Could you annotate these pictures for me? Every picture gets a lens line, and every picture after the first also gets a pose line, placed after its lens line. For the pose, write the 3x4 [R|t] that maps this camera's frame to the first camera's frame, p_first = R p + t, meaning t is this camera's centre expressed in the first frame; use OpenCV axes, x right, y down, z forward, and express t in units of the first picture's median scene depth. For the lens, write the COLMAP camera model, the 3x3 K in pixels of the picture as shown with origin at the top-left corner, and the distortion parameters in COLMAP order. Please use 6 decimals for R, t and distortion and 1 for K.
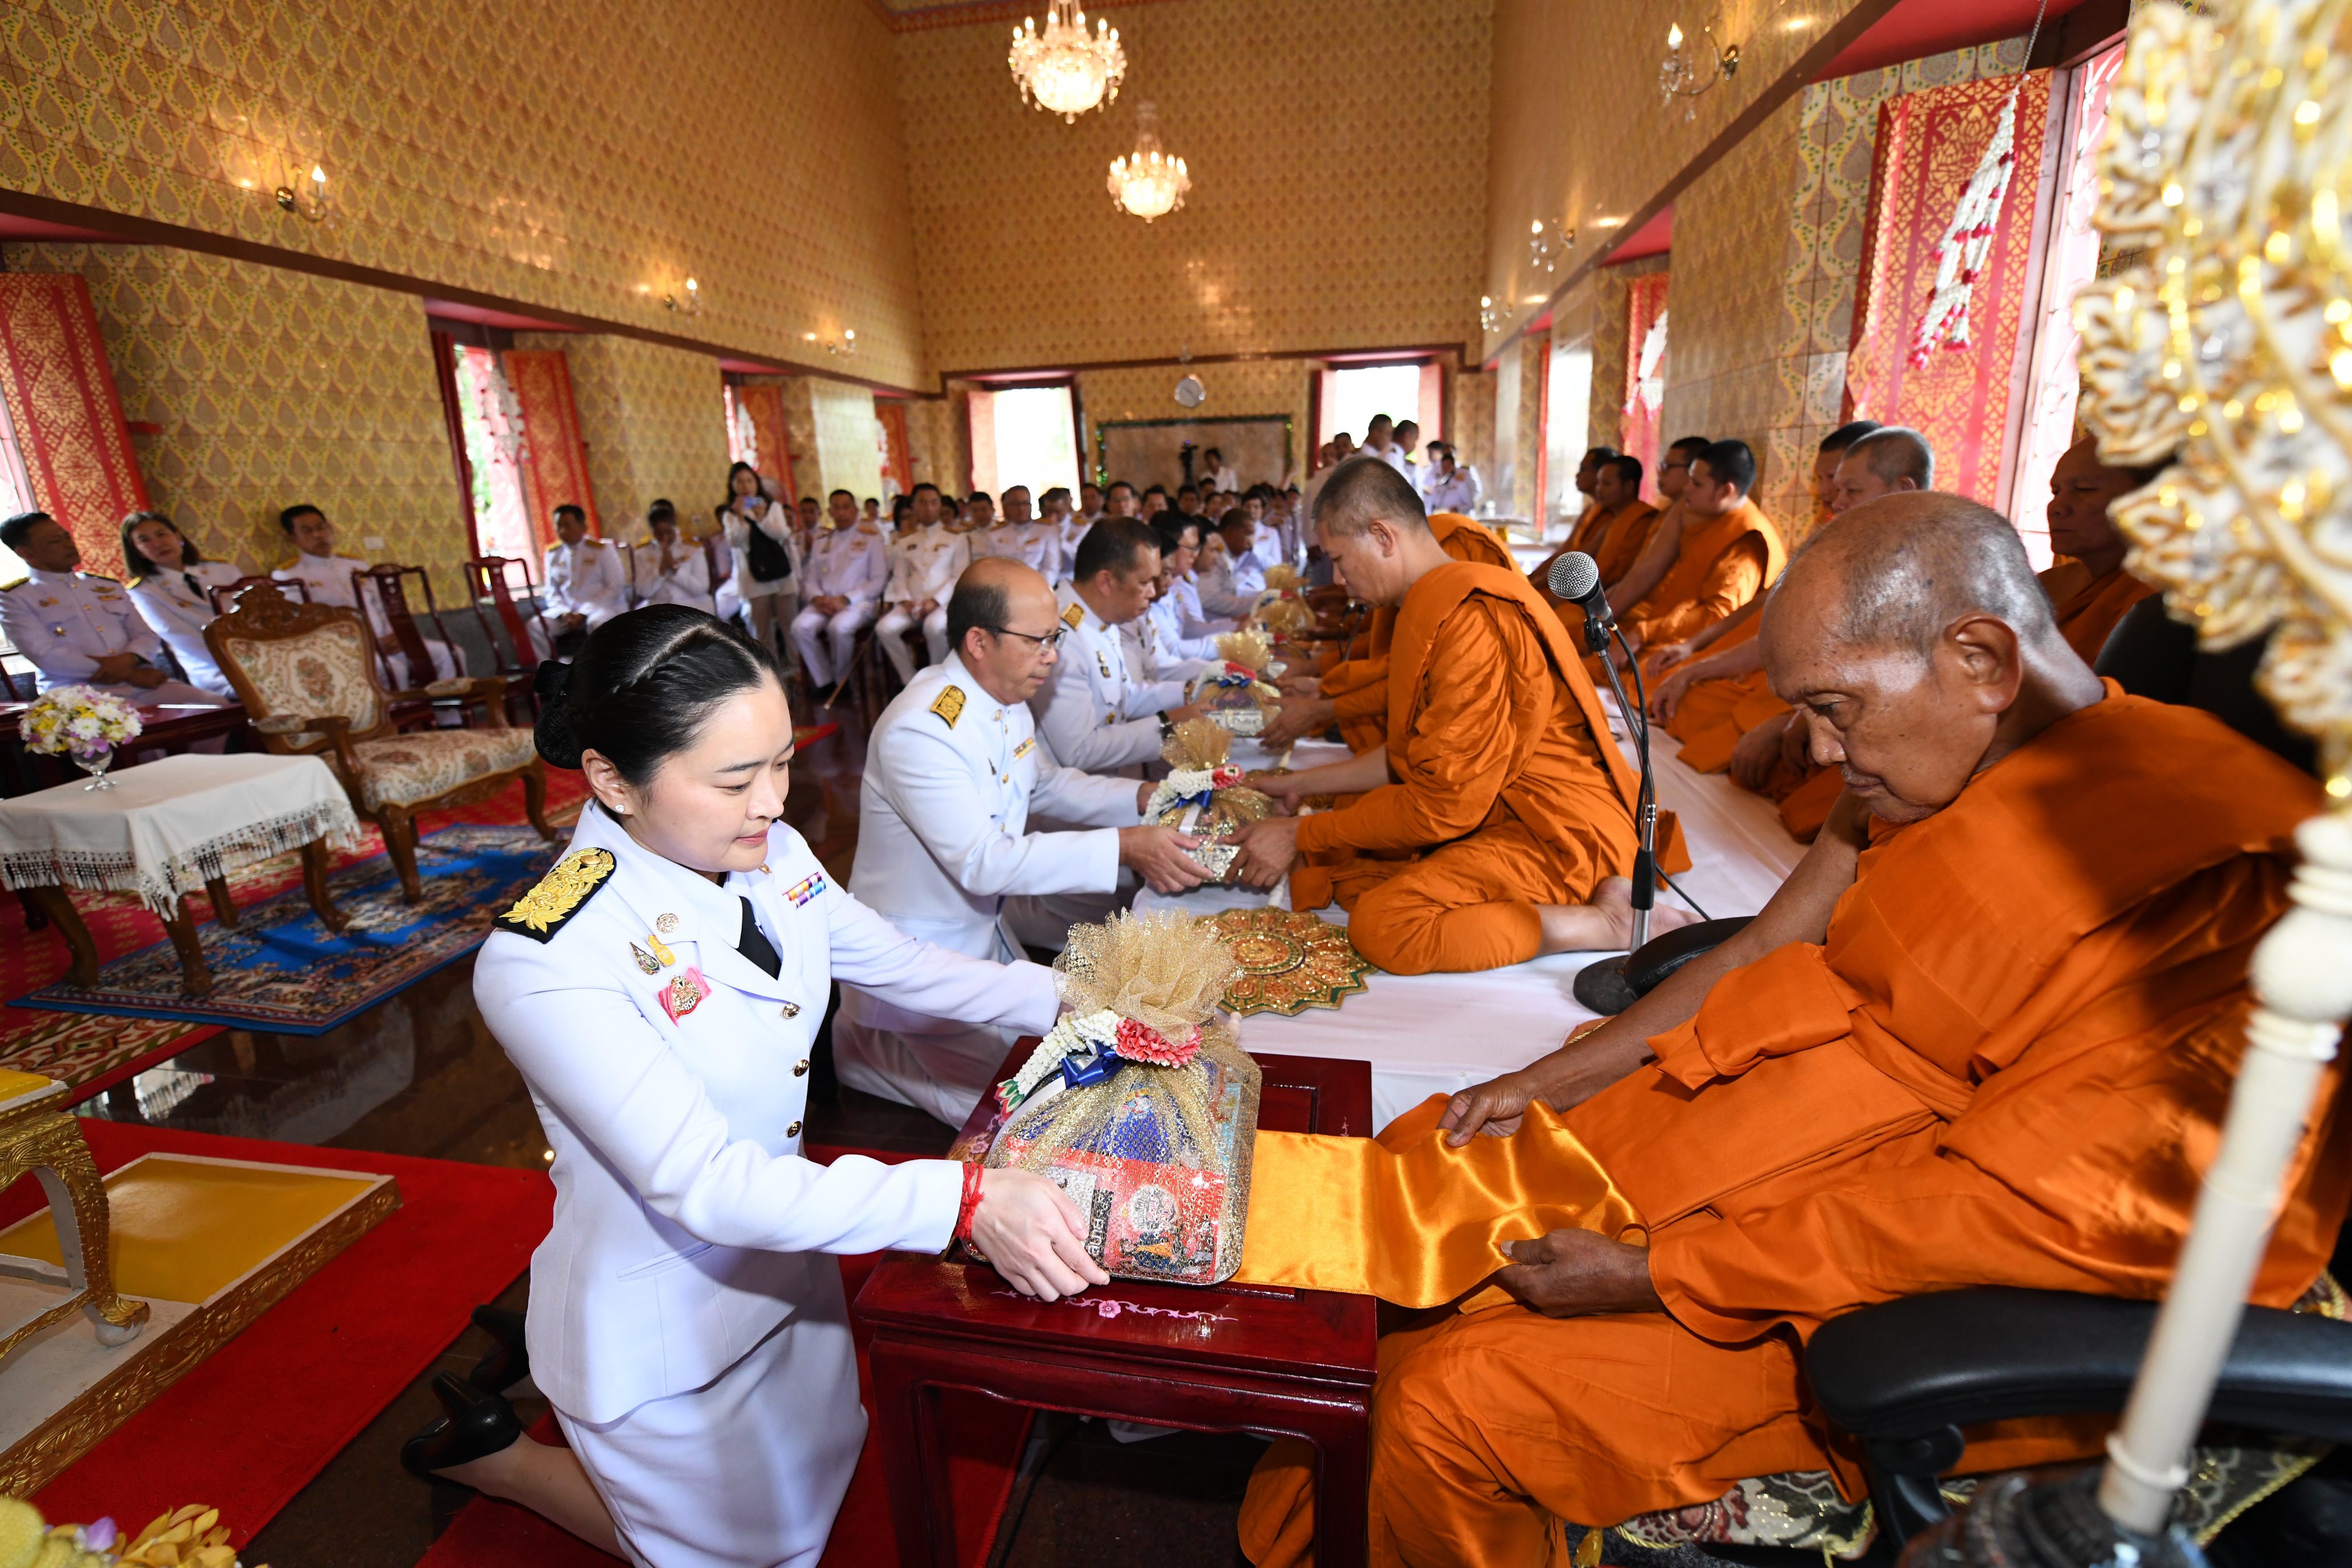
lens RADIAL K [[985.3, 0, 1176.6], [0, 985.3, 778.7], [0, 0, 1]] dist [-0.016511, -0.001600]
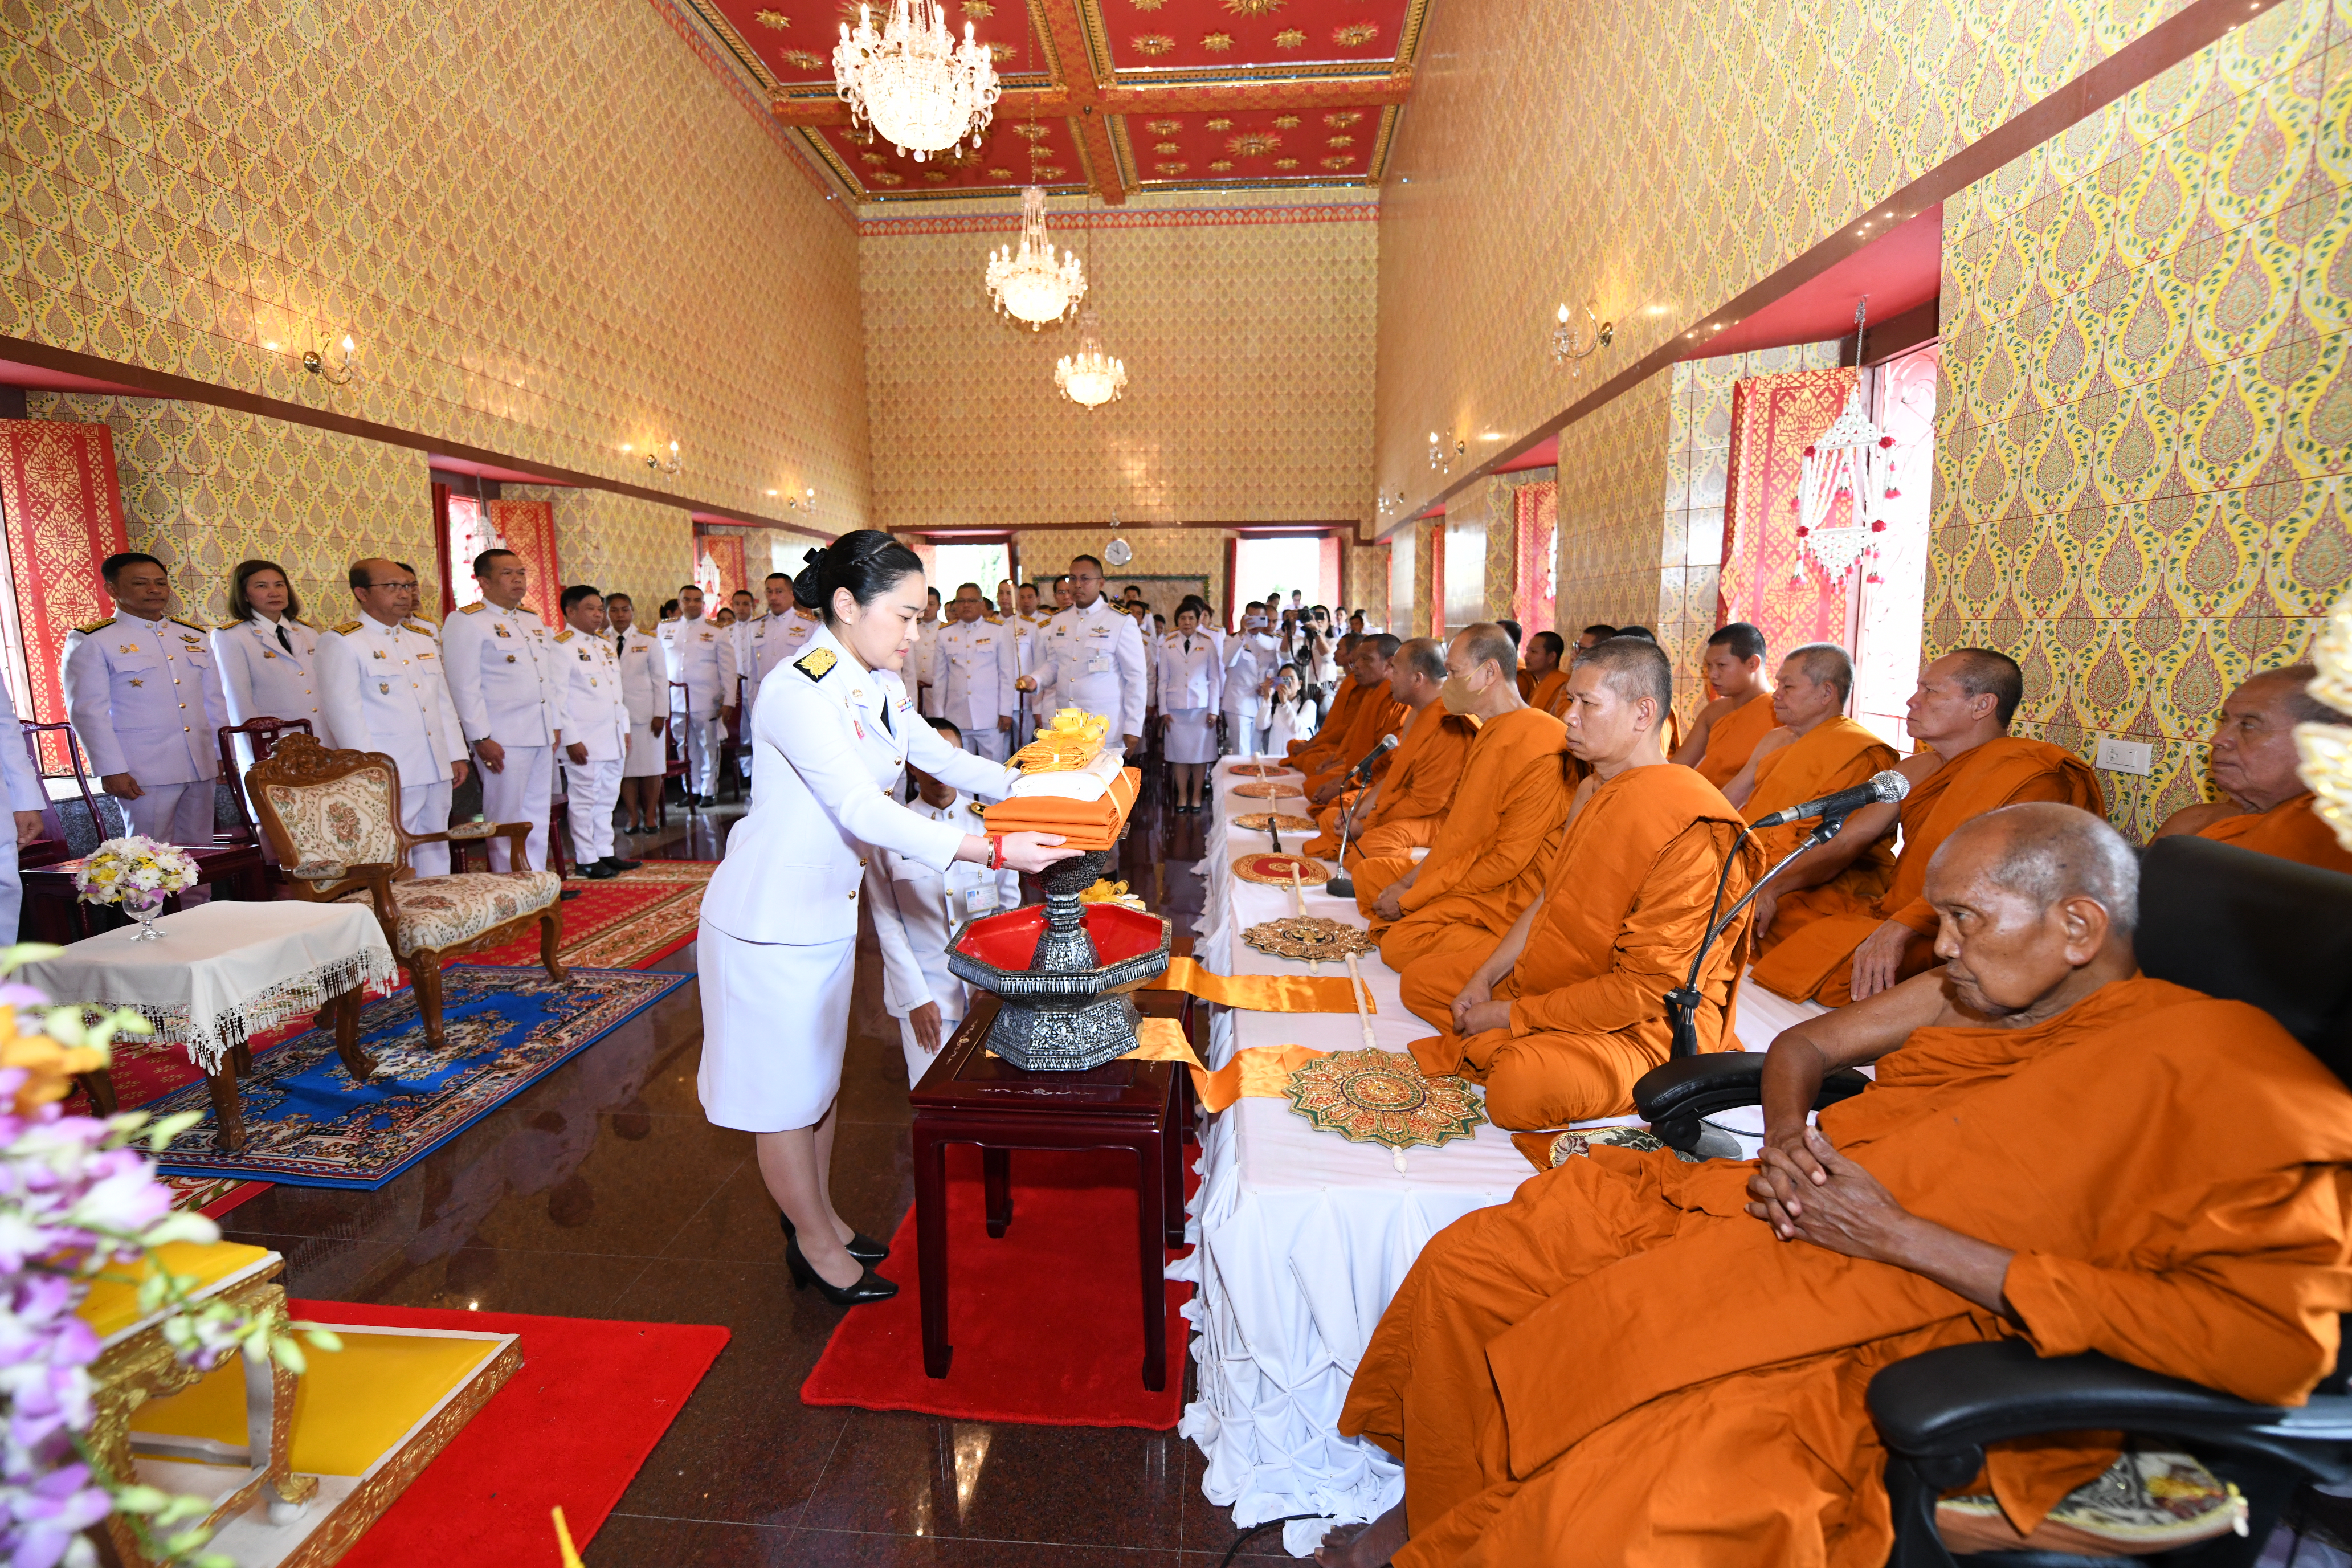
lens RADIAL K [[933.0, 0, 1174.6], [0, 933.0, 777.5], [0, 0, 1]] dist [-0.016161, -0.002929]
pose [[0.994288, 0.010935, 0.106167, -0.088842], [0.002728, 0.991809, -0.127701, -0.018315], [-0.106694, 0.127261, 0.986114, -0.039217]]
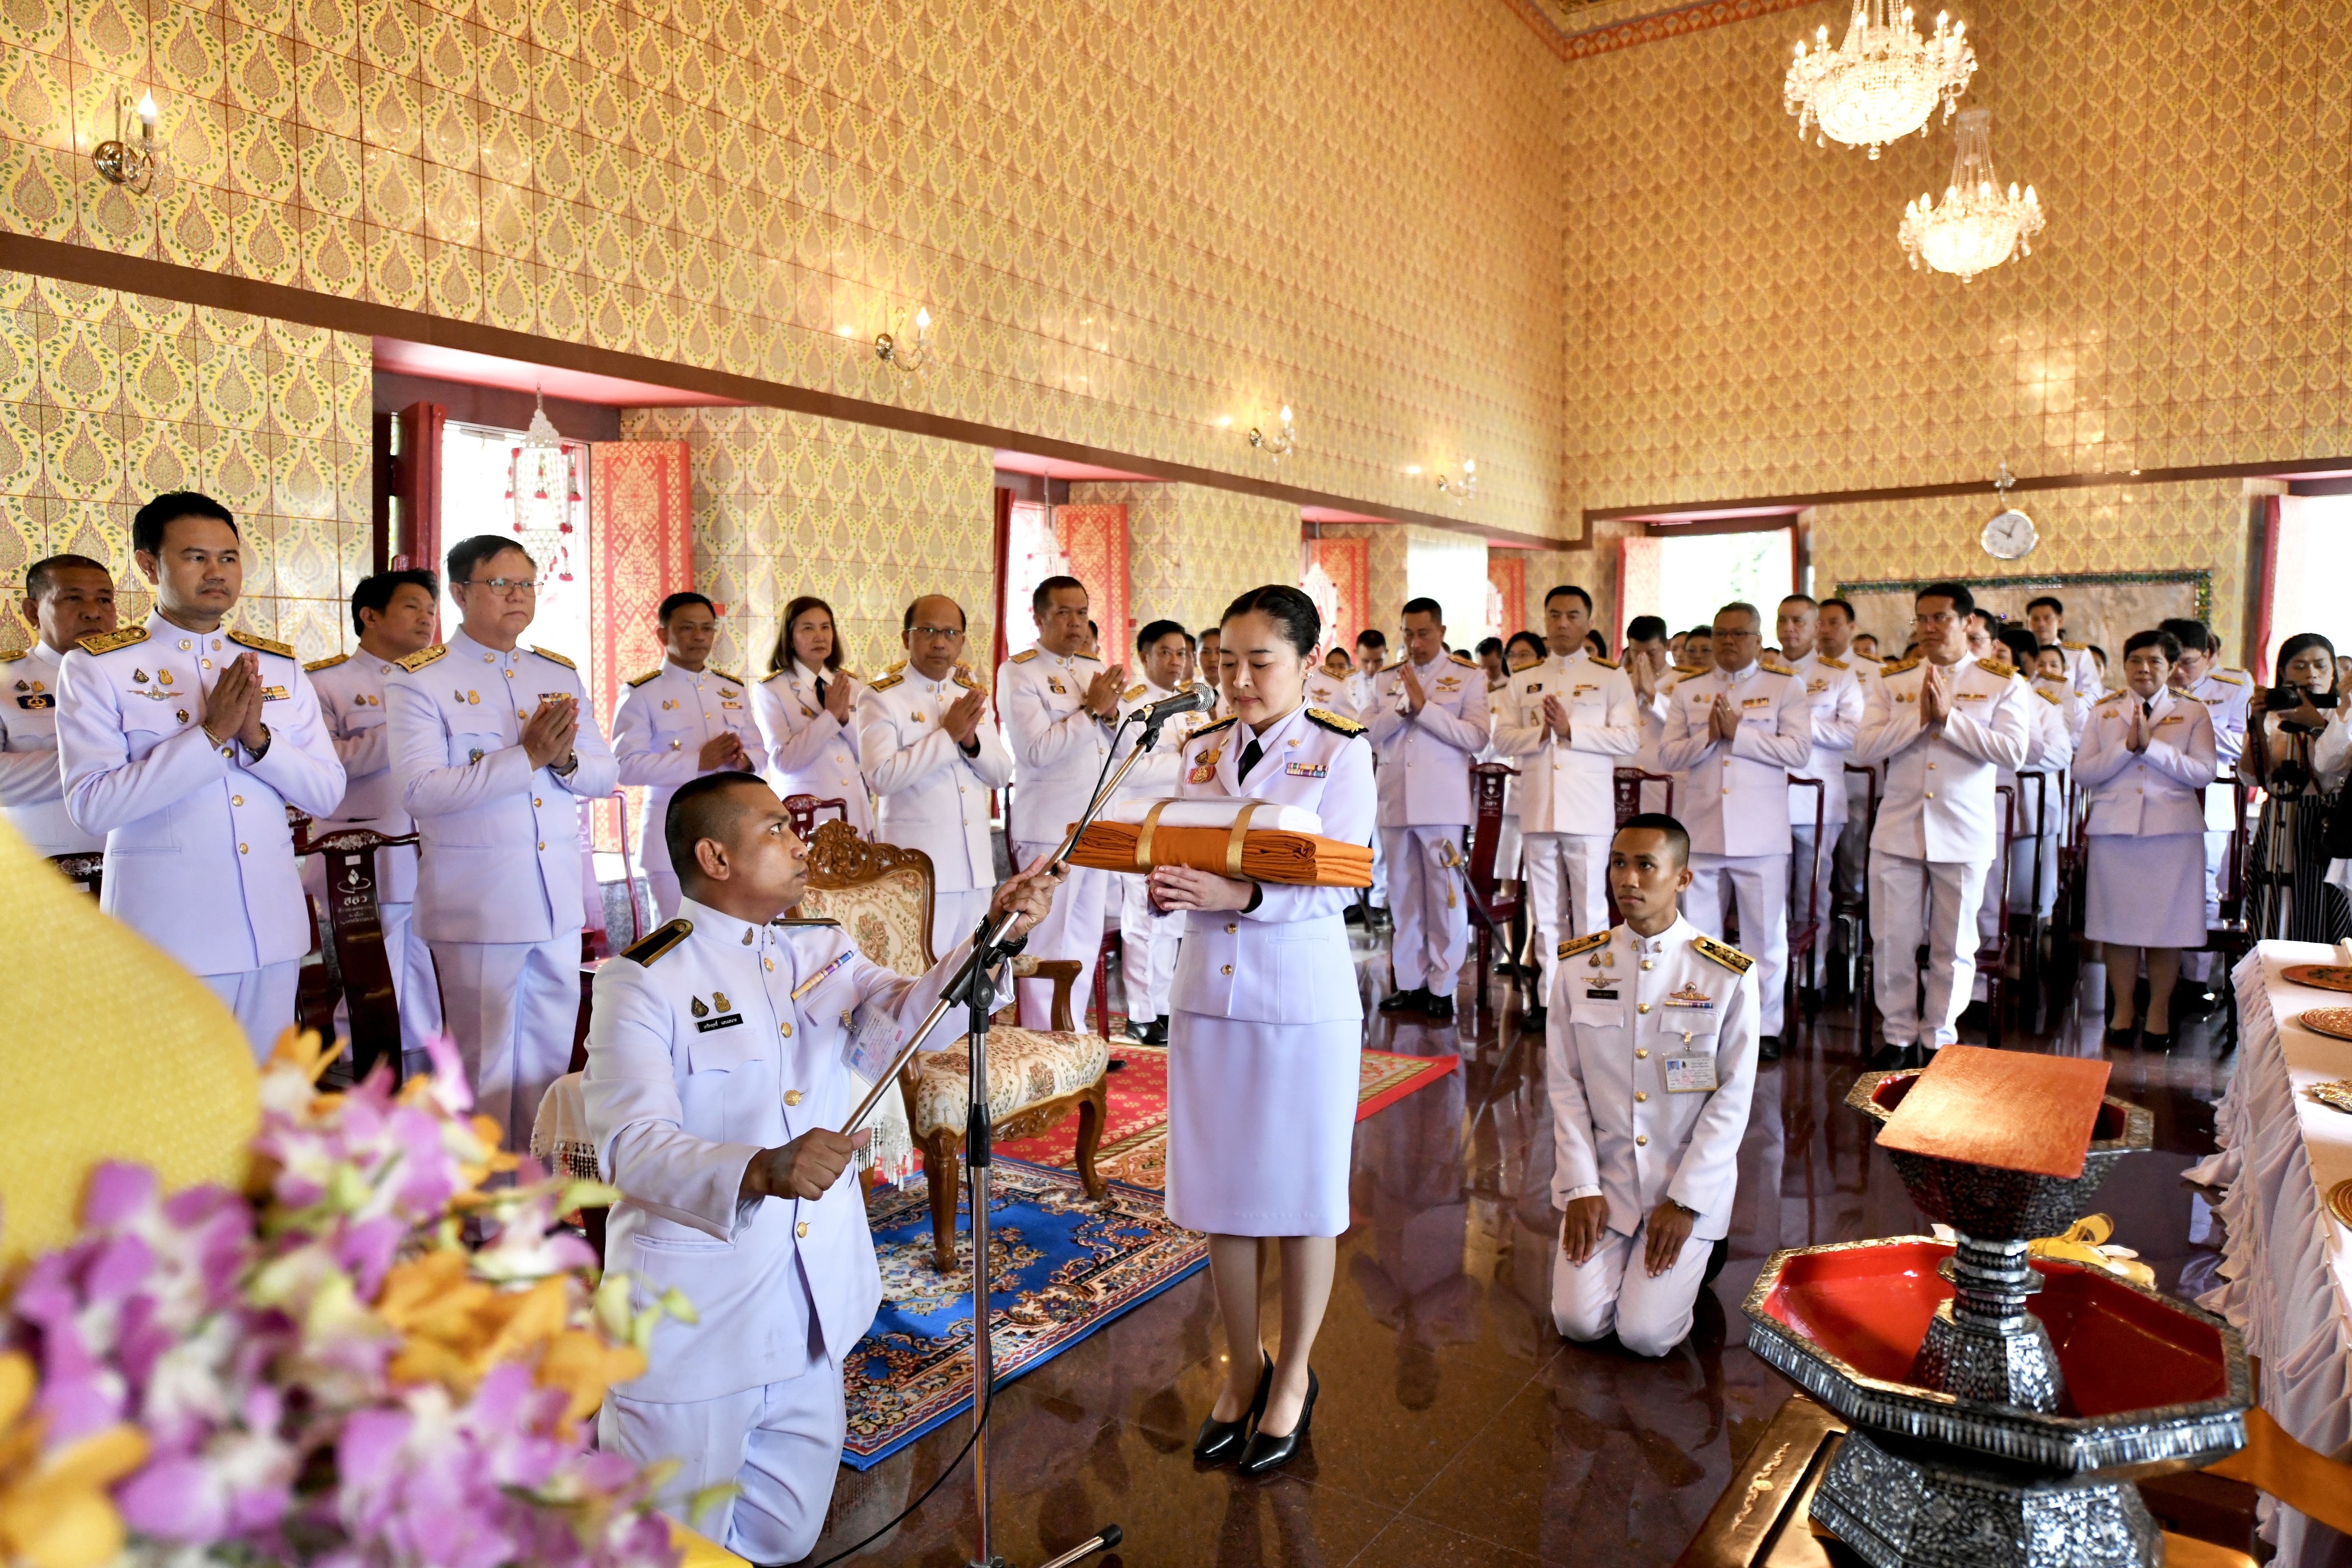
lens RADIAL K [[1549.8, 0, 1176.1], [0, 1549.8, 774.4], [0, 0, 1]] dist [0.002705, -0.002736]
pose [[0.906167, 0.051742, -0.419743, -0.116599], [-0.139261, 0.973643, -0.180624, -0.032281], [0.399334, 0.222129, 0.889489, -0.020827]]
